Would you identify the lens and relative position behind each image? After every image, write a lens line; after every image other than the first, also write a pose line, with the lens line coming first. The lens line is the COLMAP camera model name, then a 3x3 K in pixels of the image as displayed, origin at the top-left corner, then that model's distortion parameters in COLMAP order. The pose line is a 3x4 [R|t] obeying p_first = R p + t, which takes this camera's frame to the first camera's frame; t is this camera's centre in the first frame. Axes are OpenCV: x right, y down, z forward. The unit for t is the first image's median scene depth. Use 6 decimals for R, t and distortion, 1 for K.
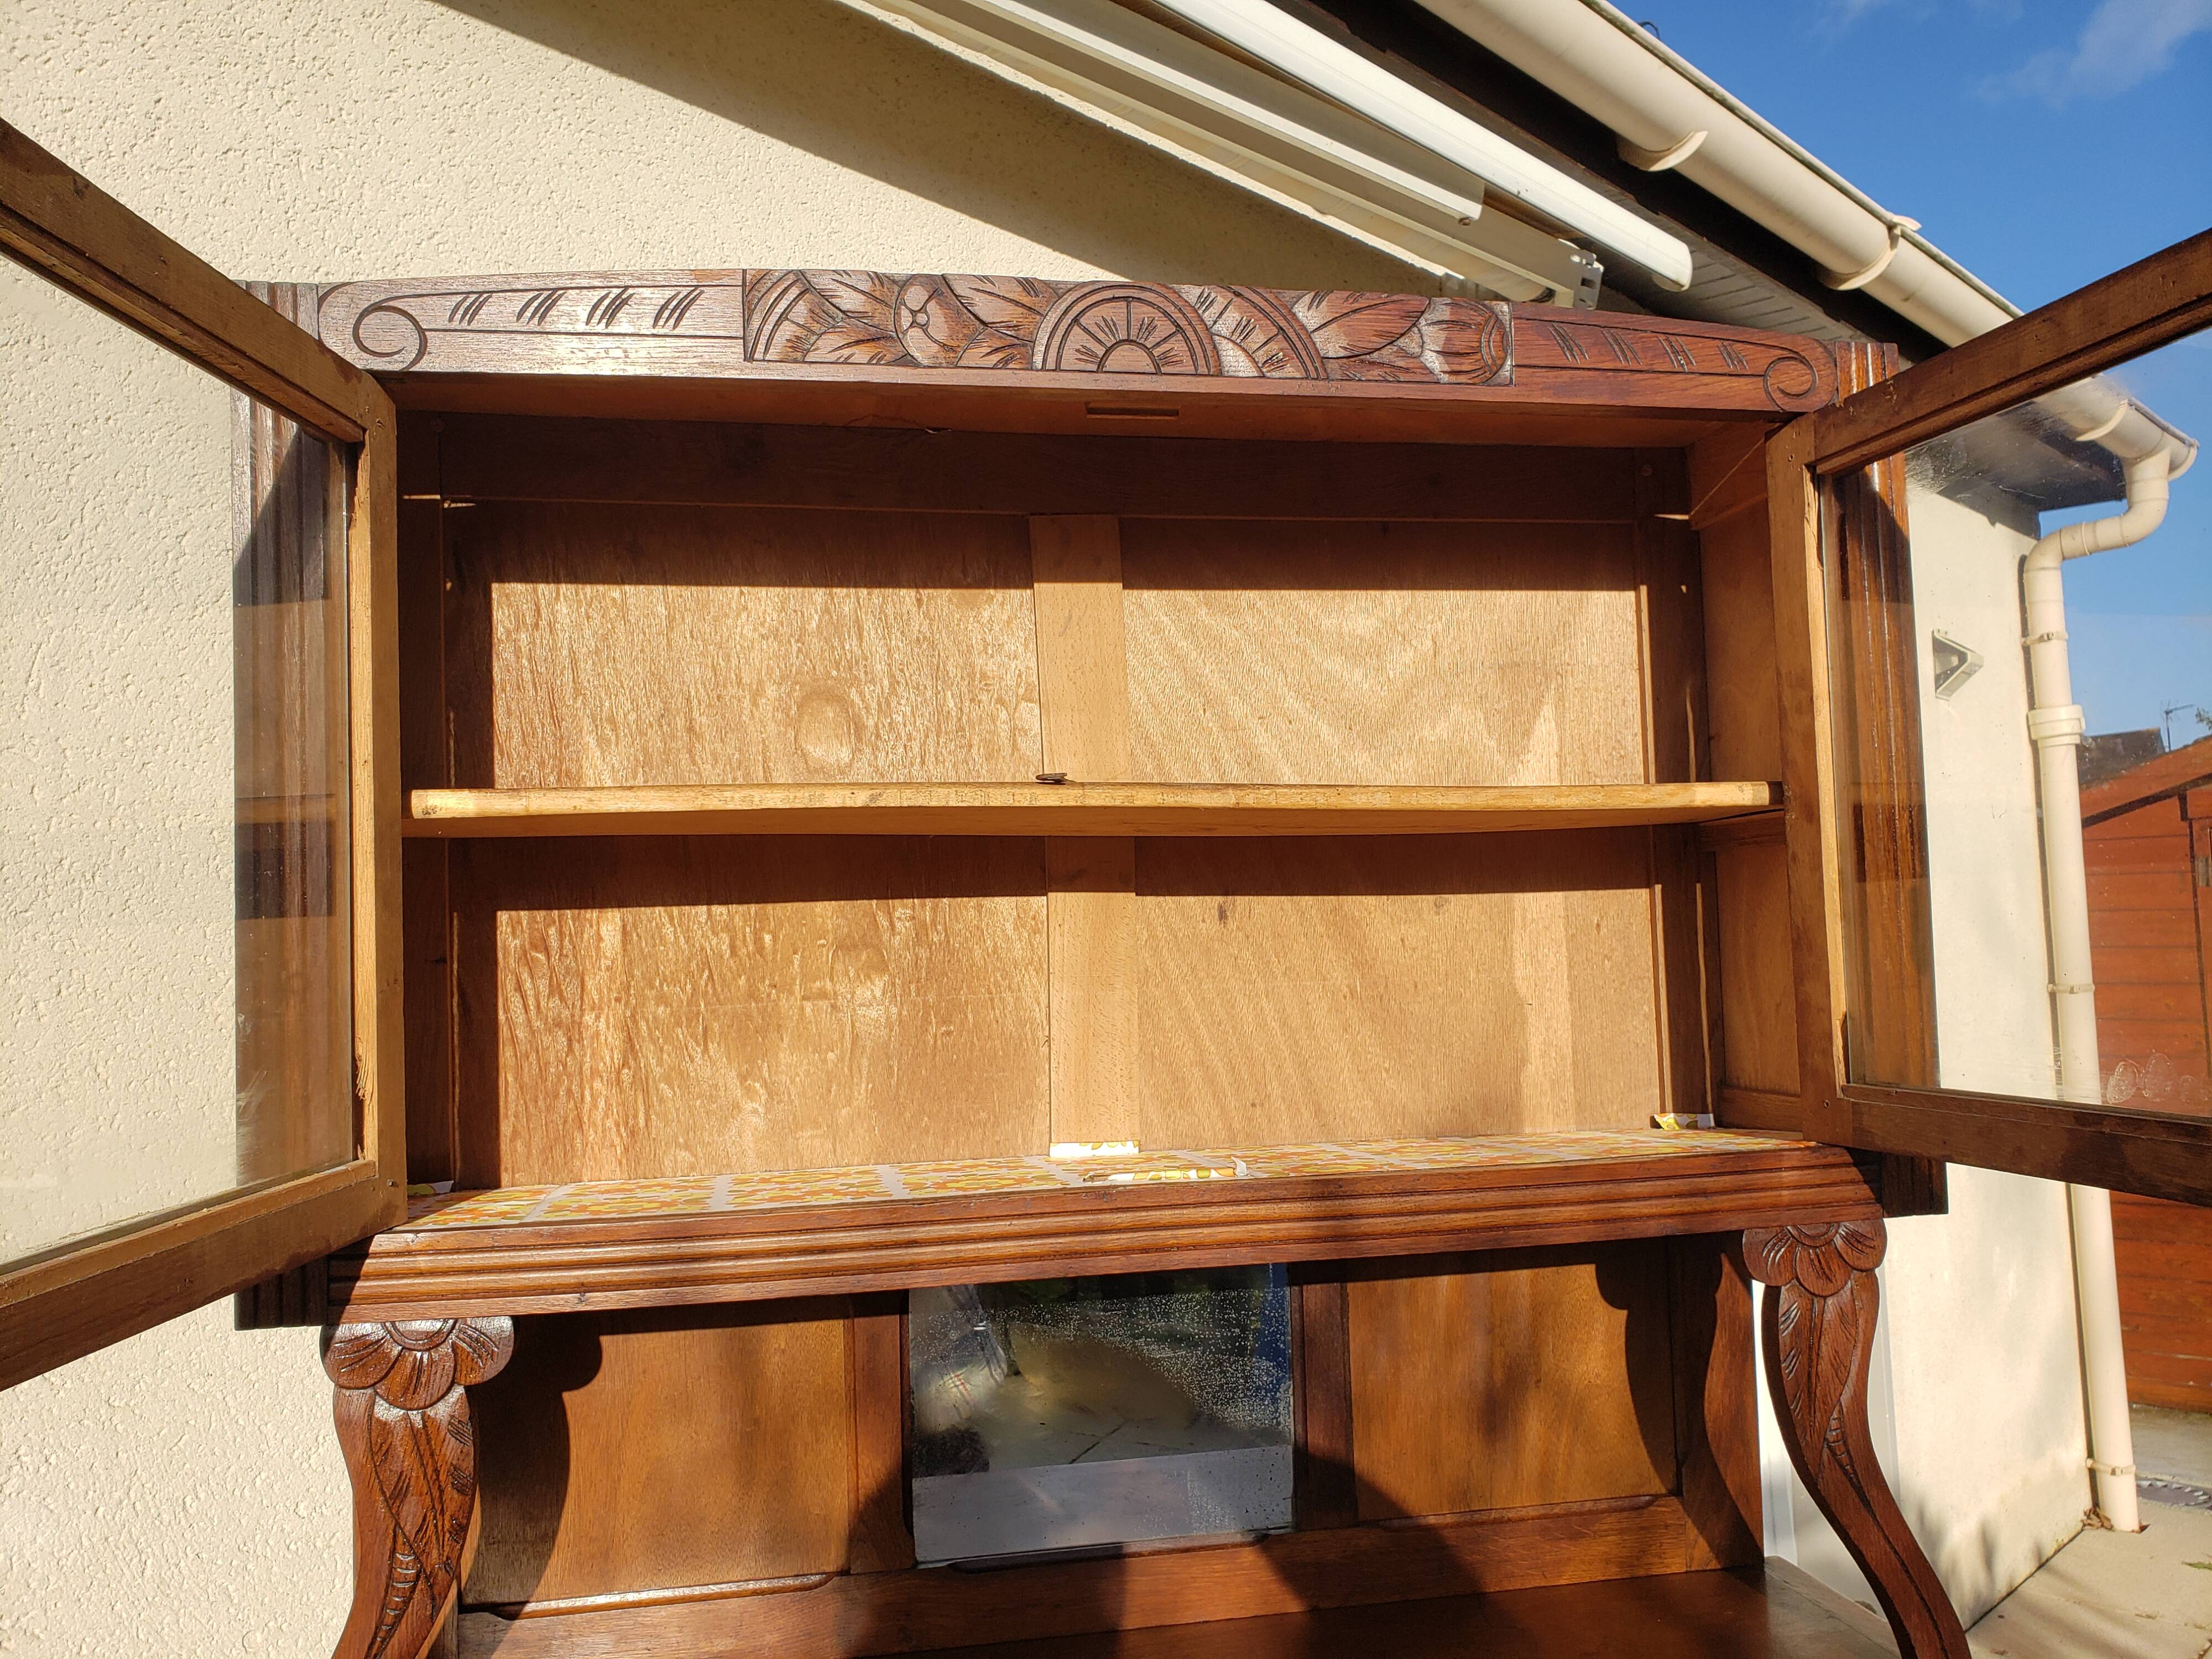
lens RADIAL K [[1730.7, 0, 1117.0], [0, 1730.7, 848.6], [0, 0, 1]] dist [0.013839, 0.005811]
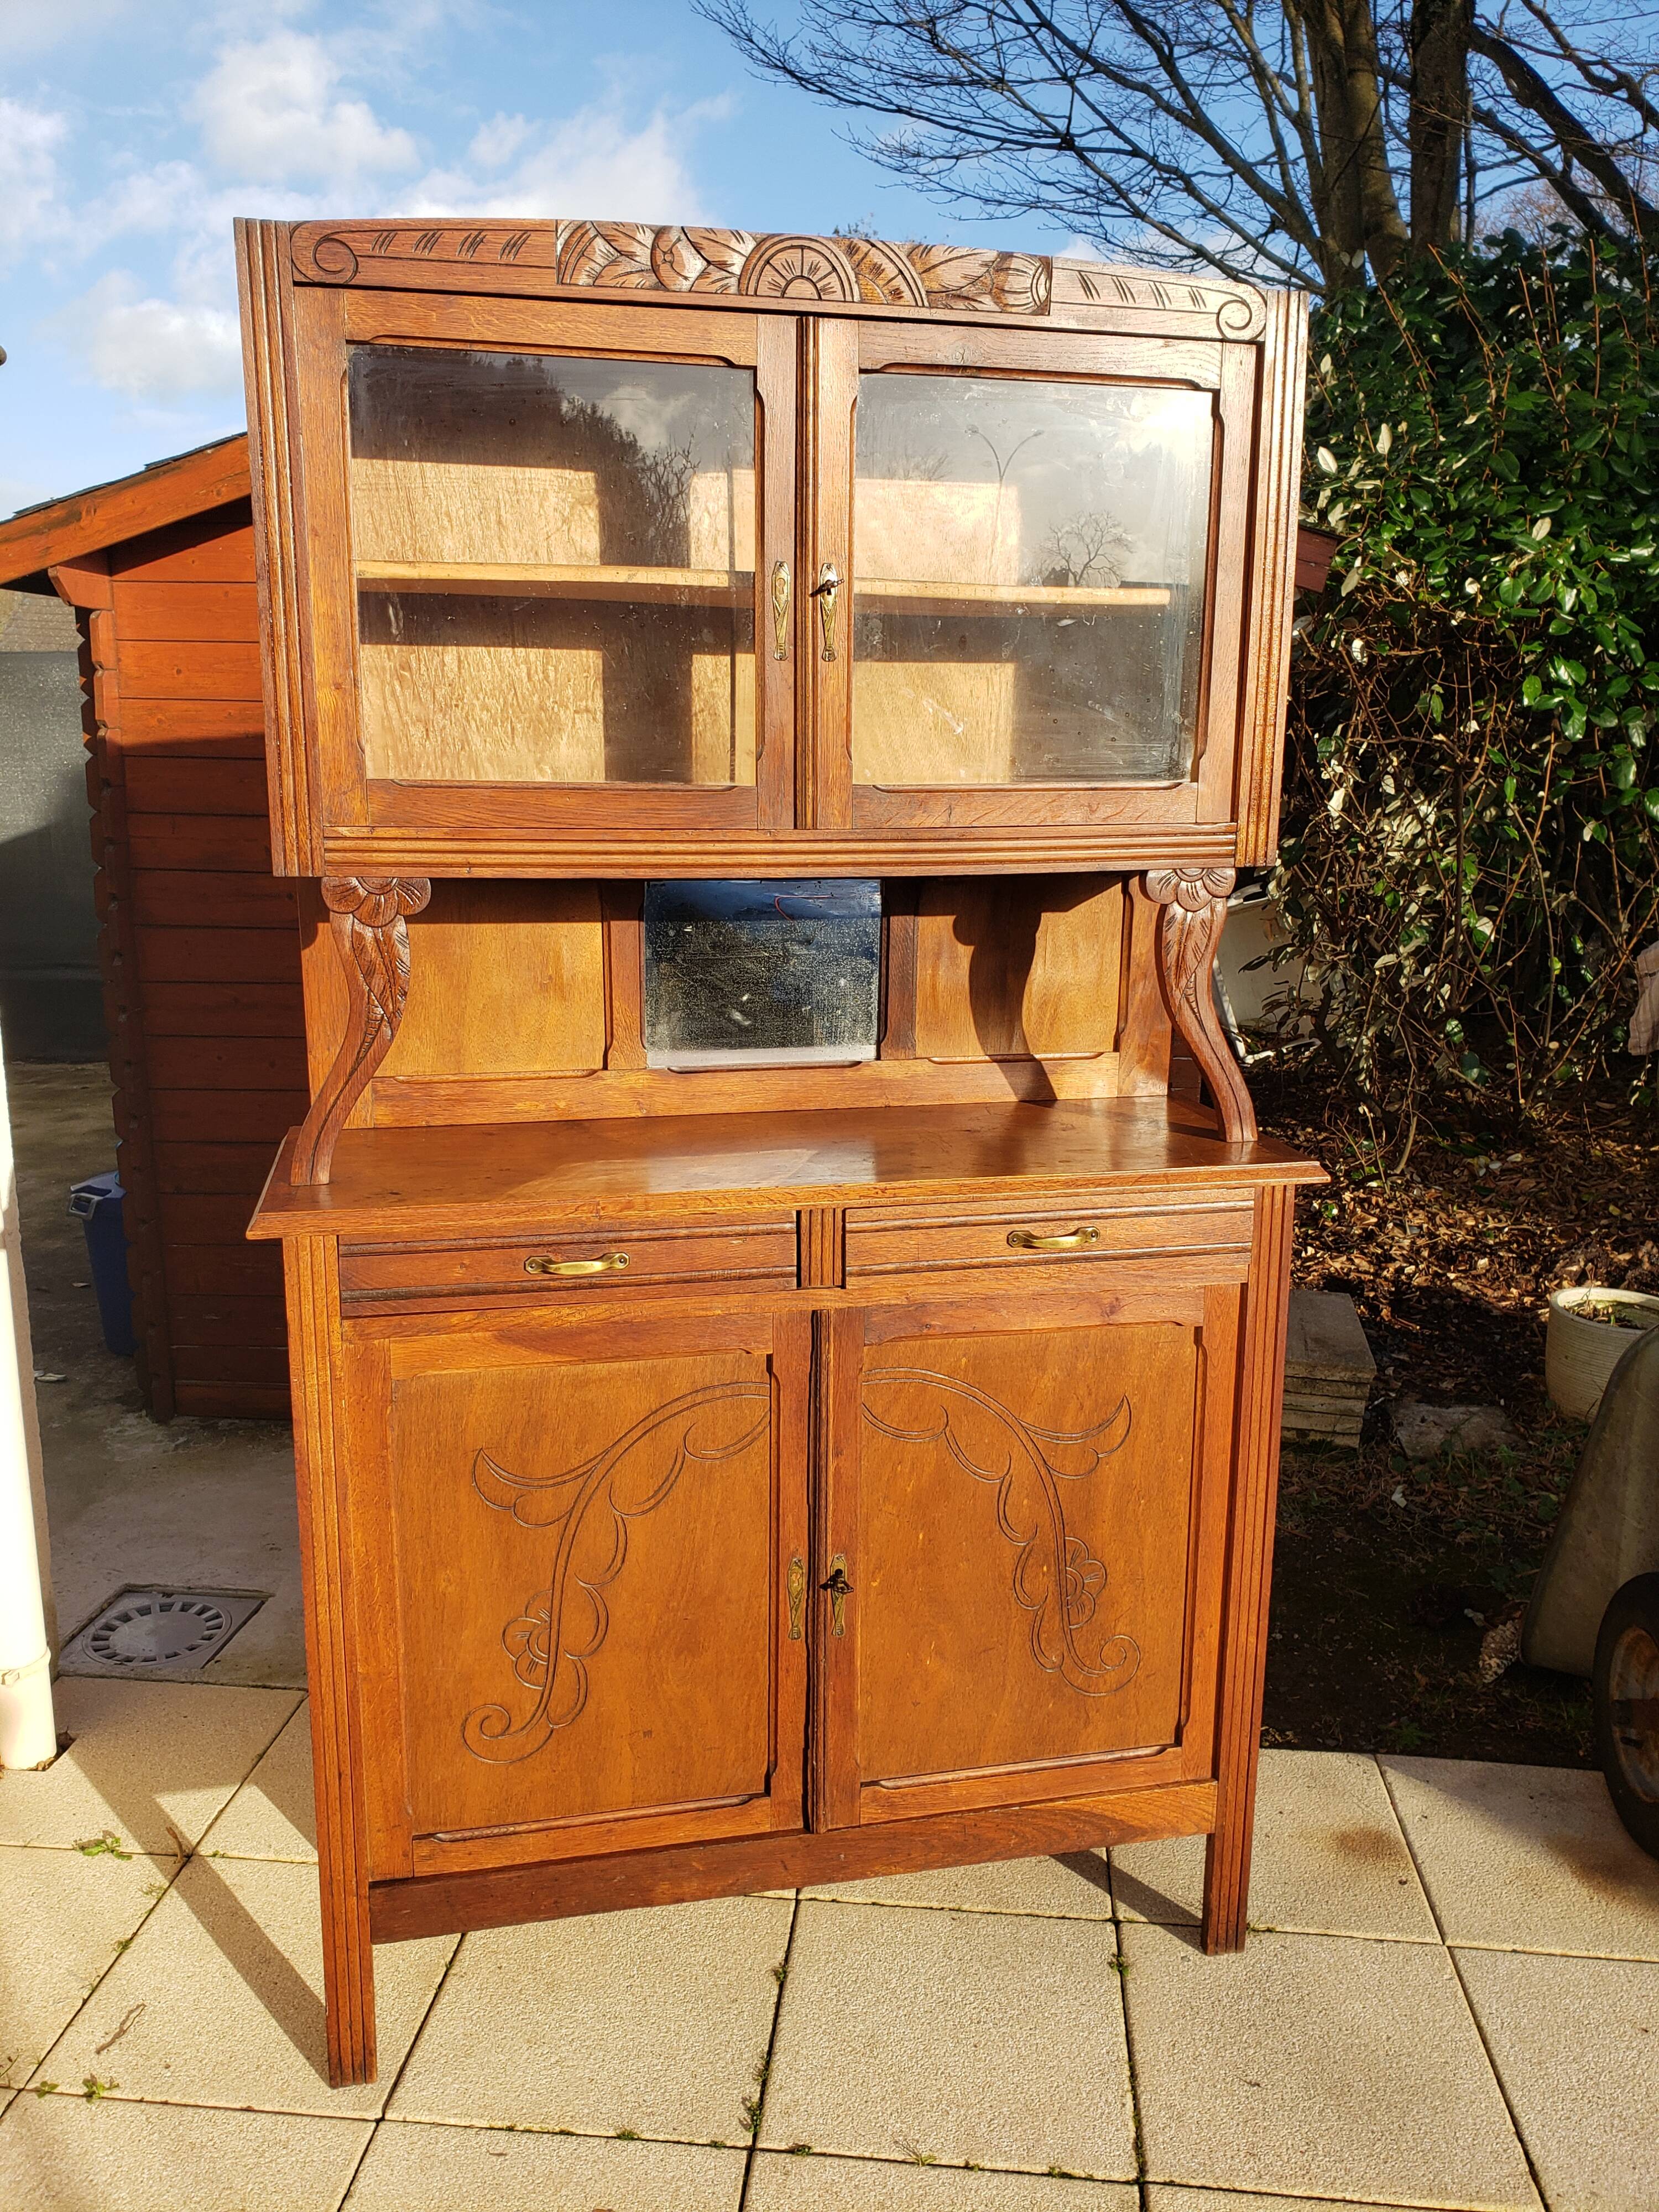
lens RADIAL K [[1730.7, 0, 832.8], [0, 1730.7, 1091.3], [0, 0, 1]] dist [0.013839, 0.005811]
pose [[0.998565, 0.030485, 0.044027, -0.009984], [-0.040697, 0.966374, 0.253898, 0.013587], [-0.034806, -0.255326, 0.966228, -0.595465]]
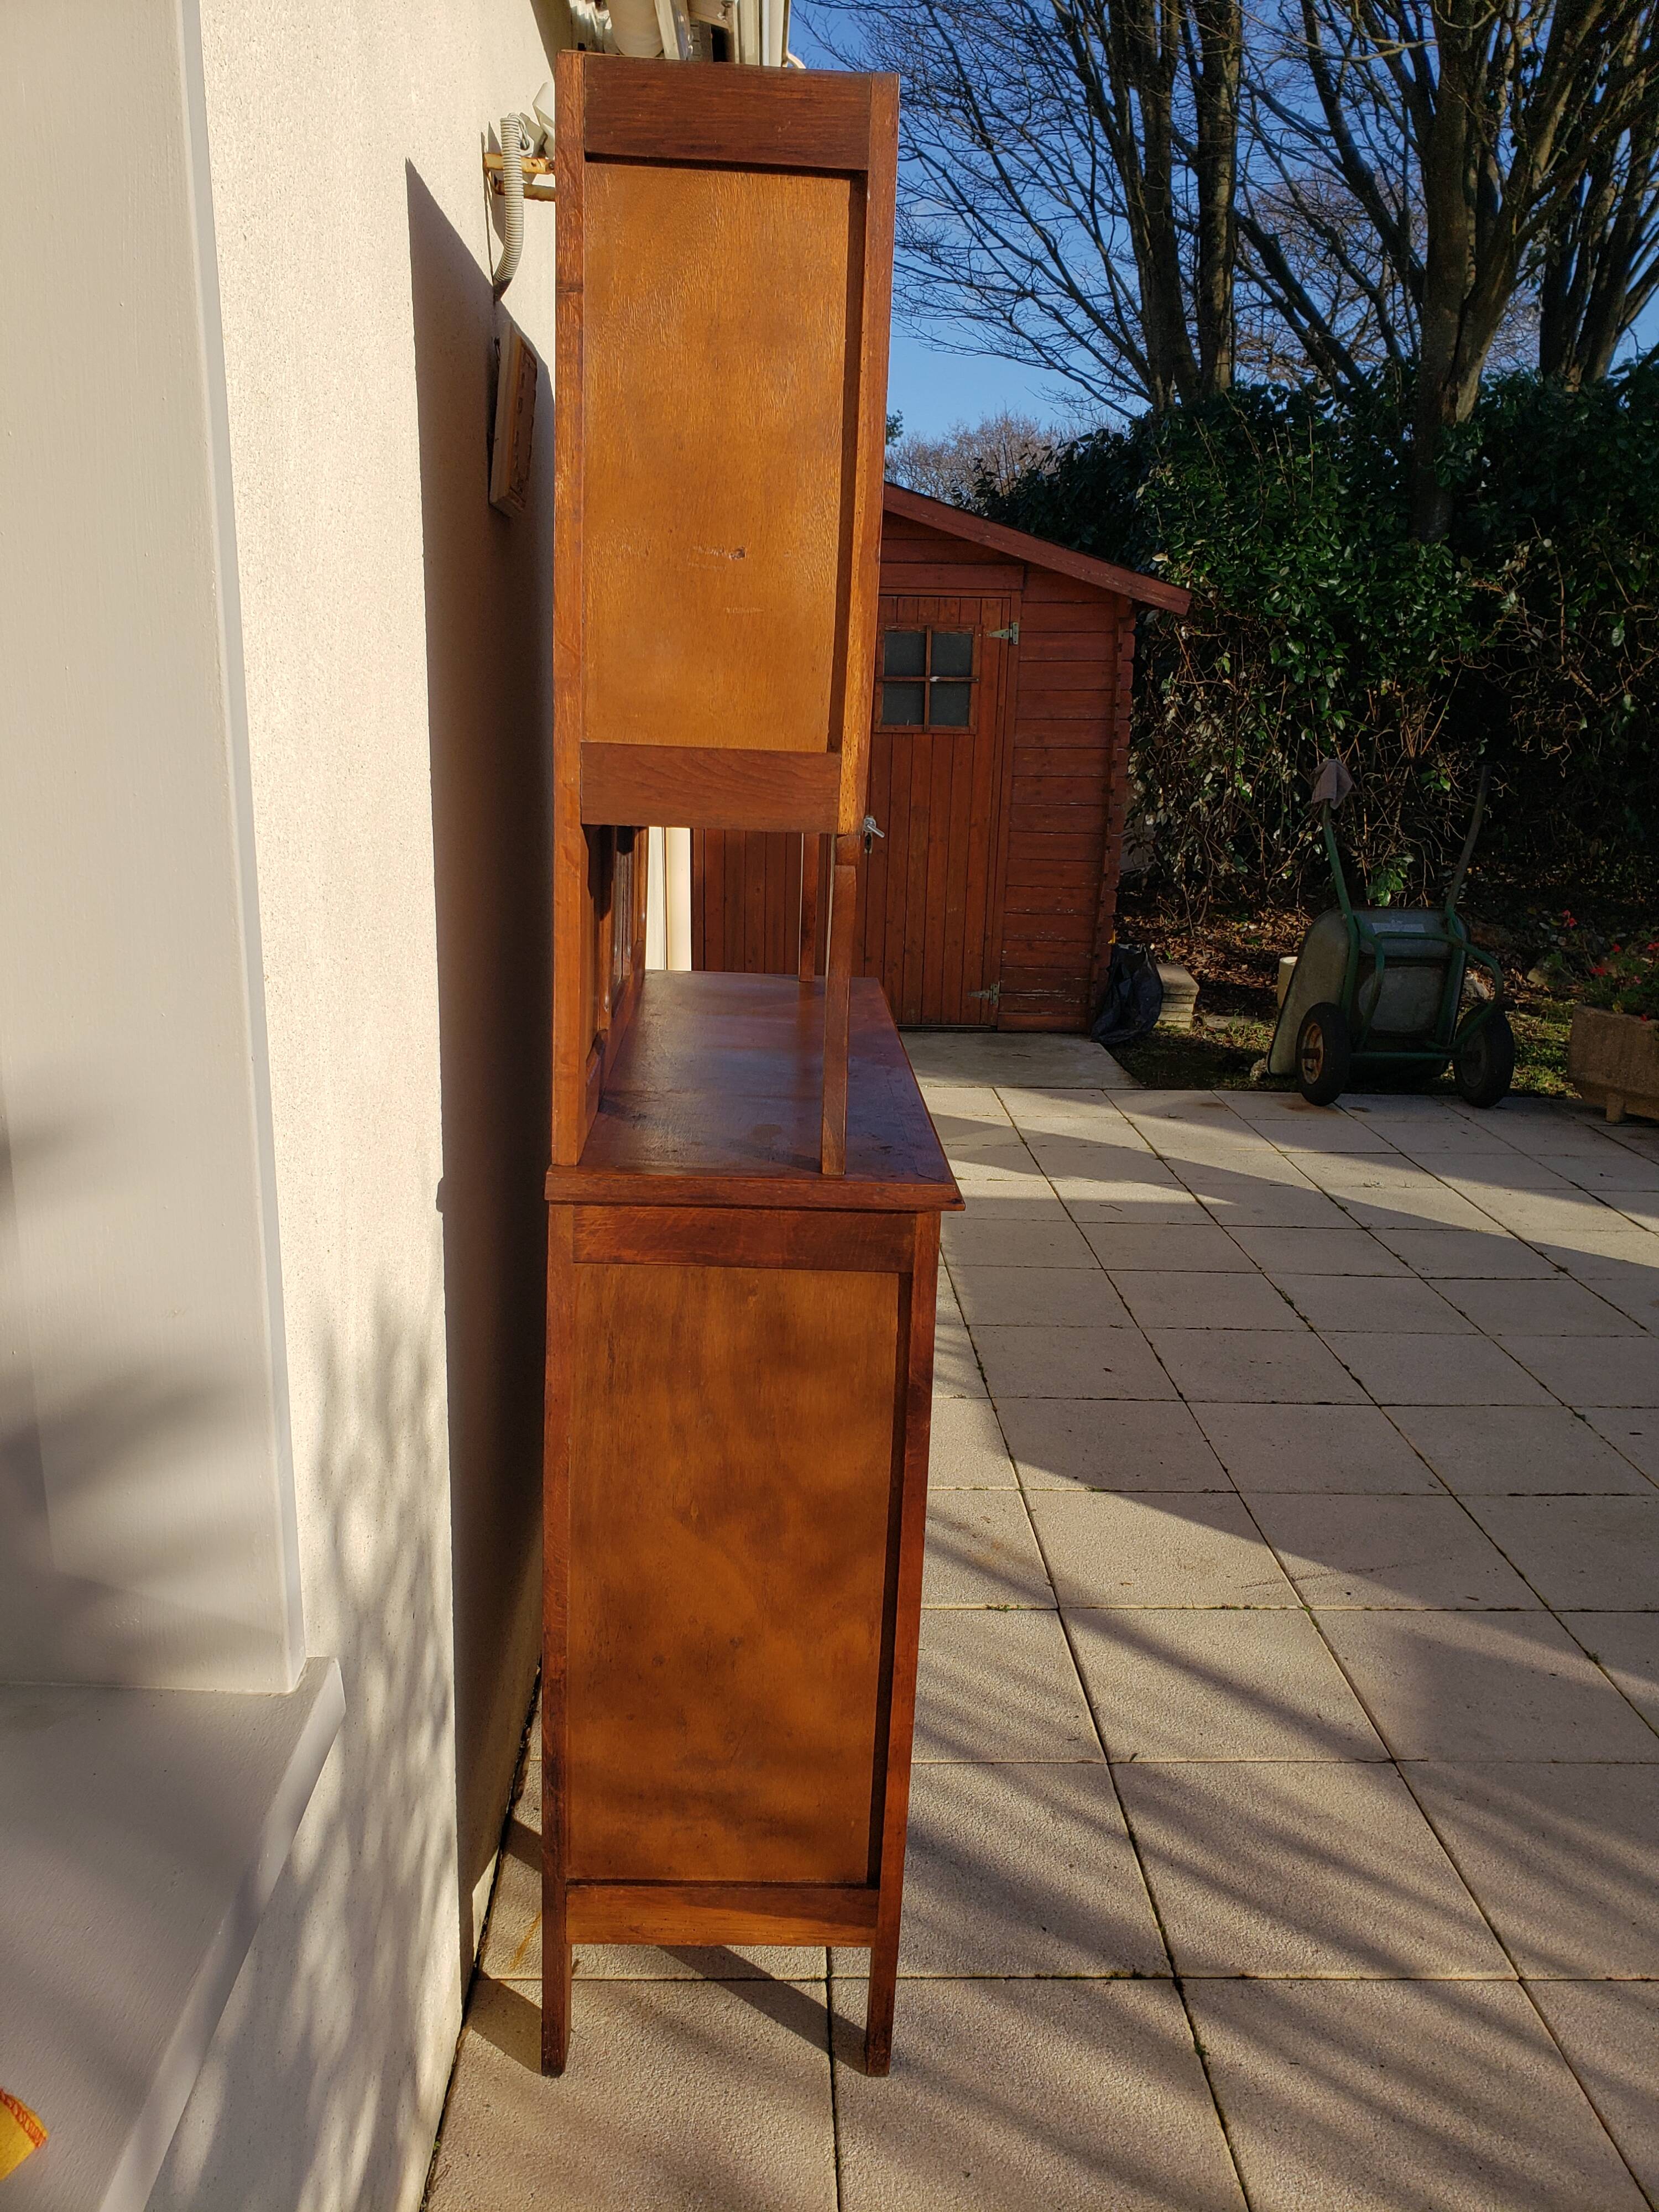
lens RADIAL K [[1575.5, 0, 798.8], [0, 1575.5, 1074.8], [0, 0, 1]] dist [0.015440, 0.003933]
pose [[0.985332, 0.009202, 0.170401, -1.227416], [-0.062138, 0.949341, 0.308043, -0.160797], [-0.158934, -0.314113, 0.935988, -2.790869]]
